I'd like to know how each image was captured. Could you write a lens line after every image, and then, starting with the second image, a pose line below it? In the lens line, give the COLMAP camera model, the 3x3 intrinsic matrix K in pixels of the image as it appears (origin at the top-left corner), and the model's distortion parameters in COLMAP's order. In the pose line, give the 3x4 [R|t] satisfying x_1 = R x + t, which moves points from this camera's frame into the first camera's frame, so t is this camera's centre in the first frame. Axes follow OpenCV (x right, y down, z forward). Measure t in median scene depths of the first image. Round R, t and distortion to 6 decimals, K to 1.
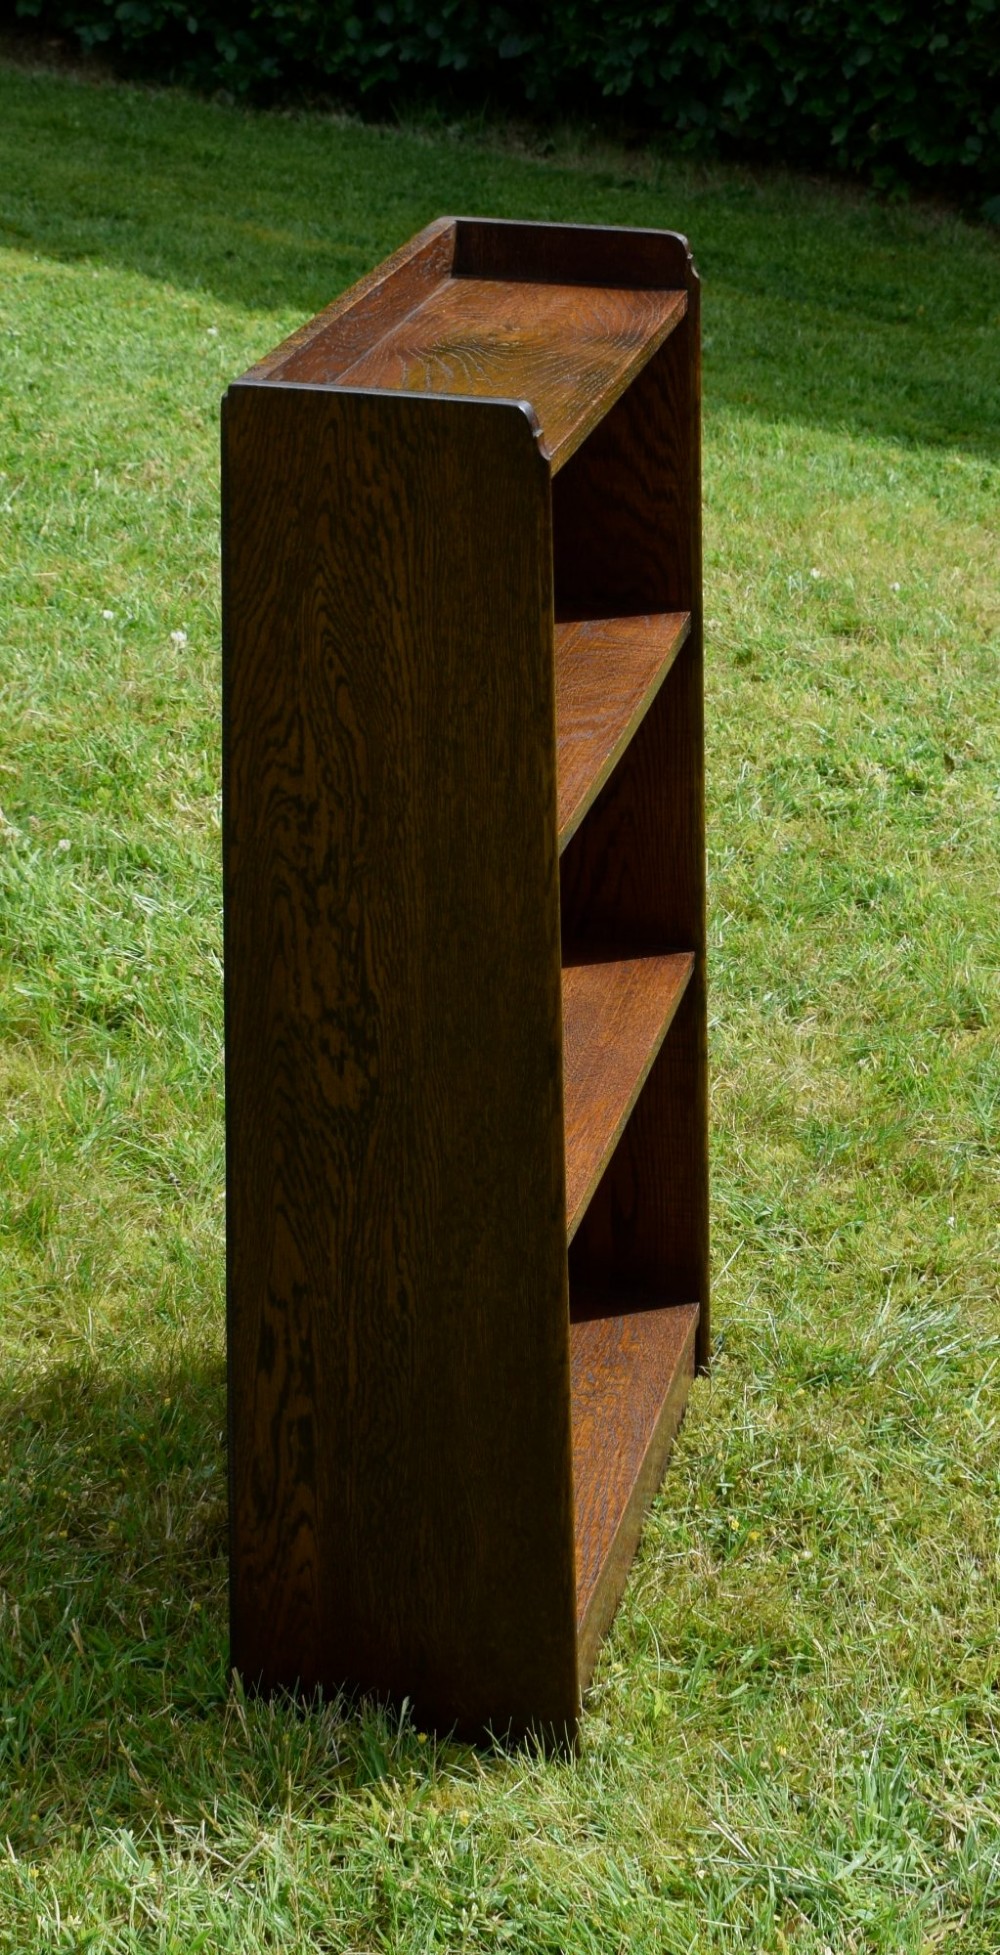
lens RADIAL K [[3851.9, 0, 596.4], [0, 3851.9, 981.8], [0, 0, 1]] dist [0.037277, 0.000000]
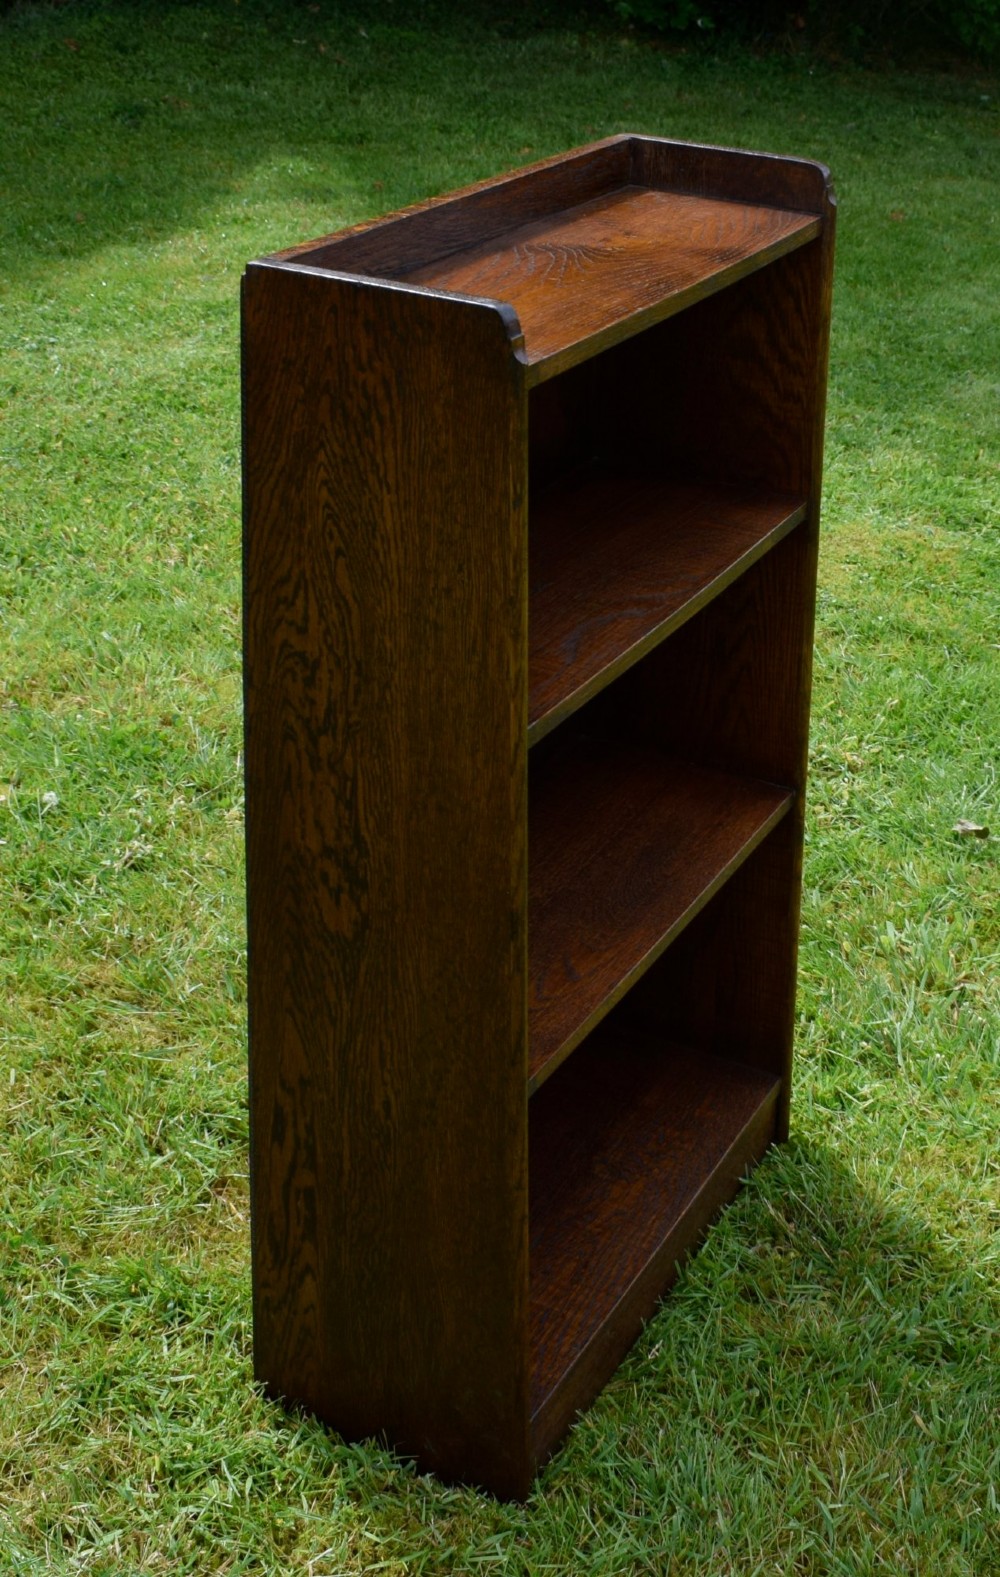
lens RADIAL K [[2259.9, 0, 603.1], [0, 2259.9, 709.1], [0, 0, 1]] dist [-0.002872, 0.000000]
pose [[0.967766, 0.127531, -0.217174, 0.141840], [-0.119029, 0.991536, 0.051847, -0.074947], [0.221948, -0.024326, 0.974755, 0.403424]]
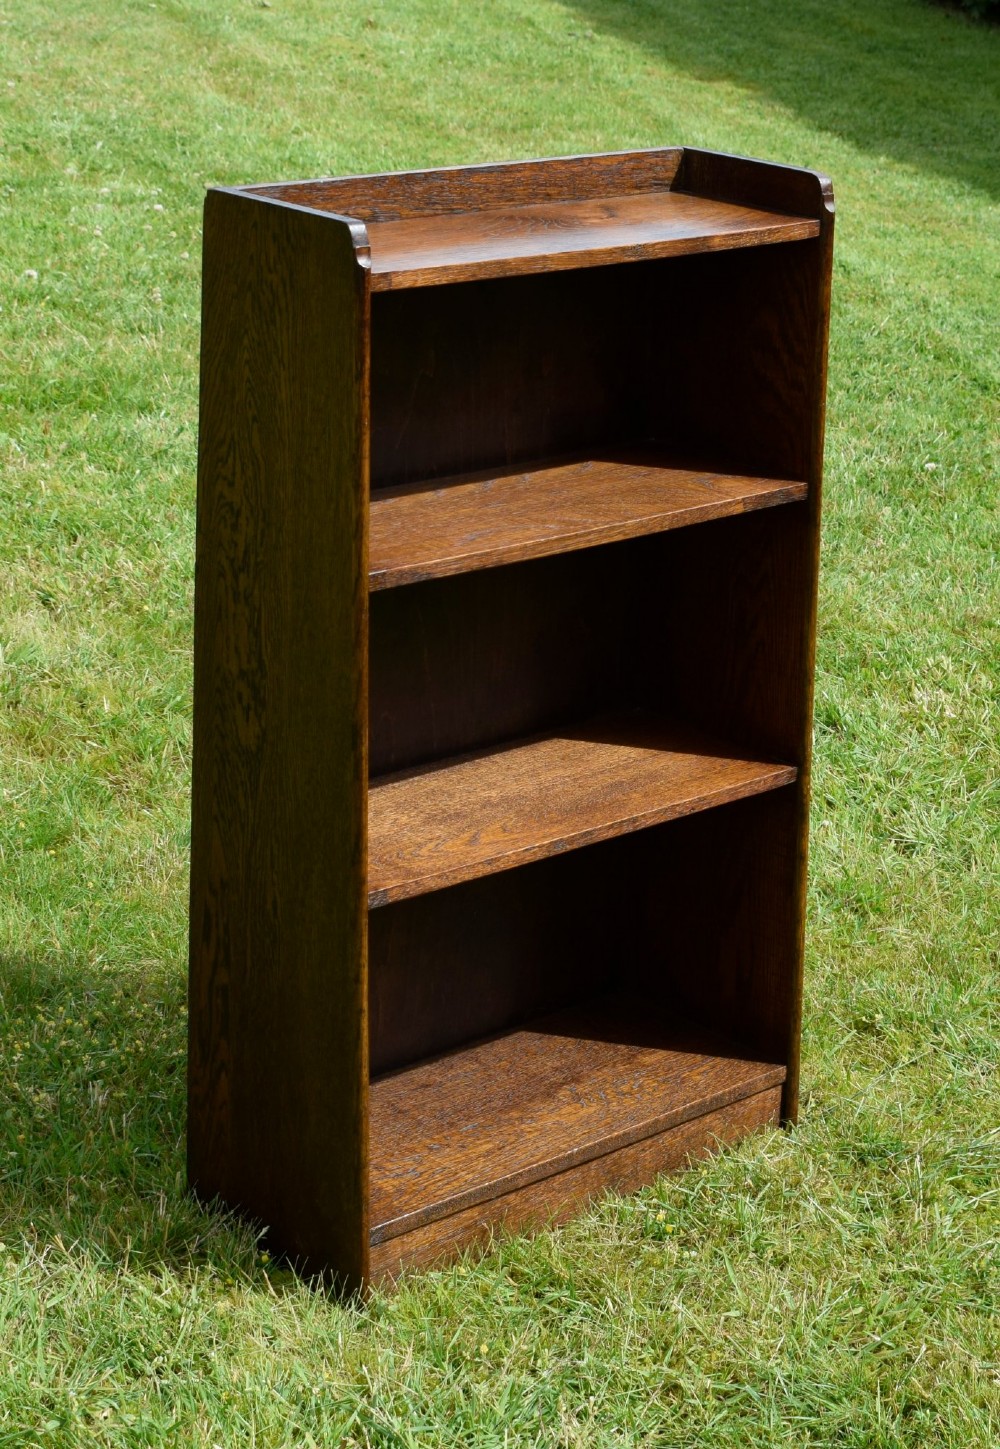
lens RADIAL K [[3287.2, 0, 509.7], [0, 3287.2, 717.8], [0, 0, 1]] dist [-0.004337, 0.000000]
pose [[0.807006, 0.191512, -0.558627, 0.655635], [-0.242499, 0.969989, -0.017782, 0.021532], [0.538456, 0.149816, 0.829229, 0.110785]]
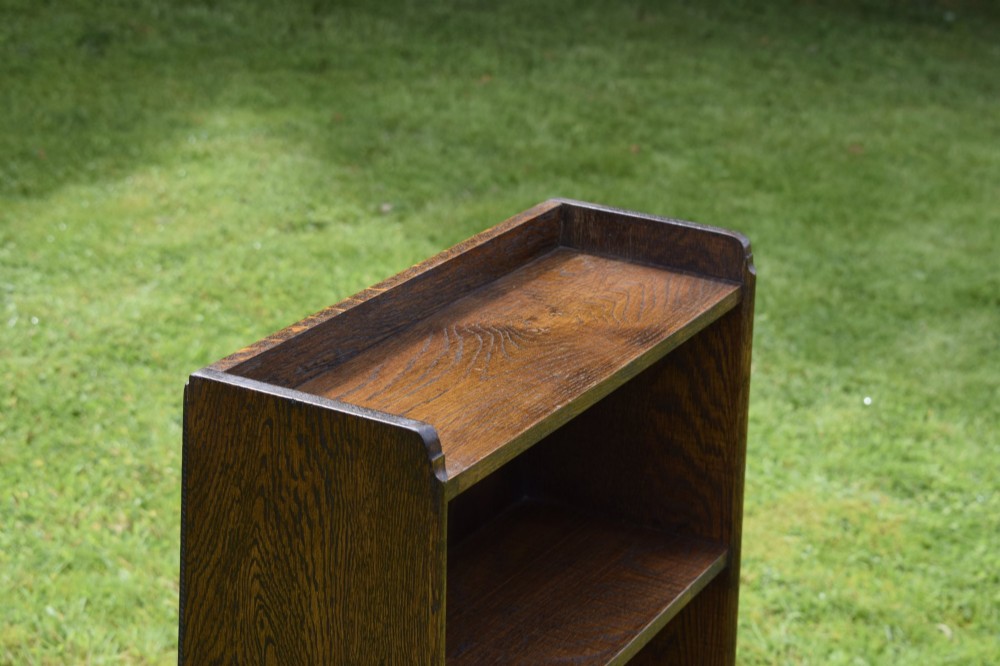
lens RADIAL K [[2351.3, 0, 495.1], [0, 2351.3, 336.0], [0, 0, 1]] dist [-0.018149, 0.000000]
pose [[0.958068, 0.119068, -0.260633, 0.161870], [-0.135536, 0.989700, -0.046085, -0.140882], [0.252461, 0.079478, 0.964337, 0.344160]]
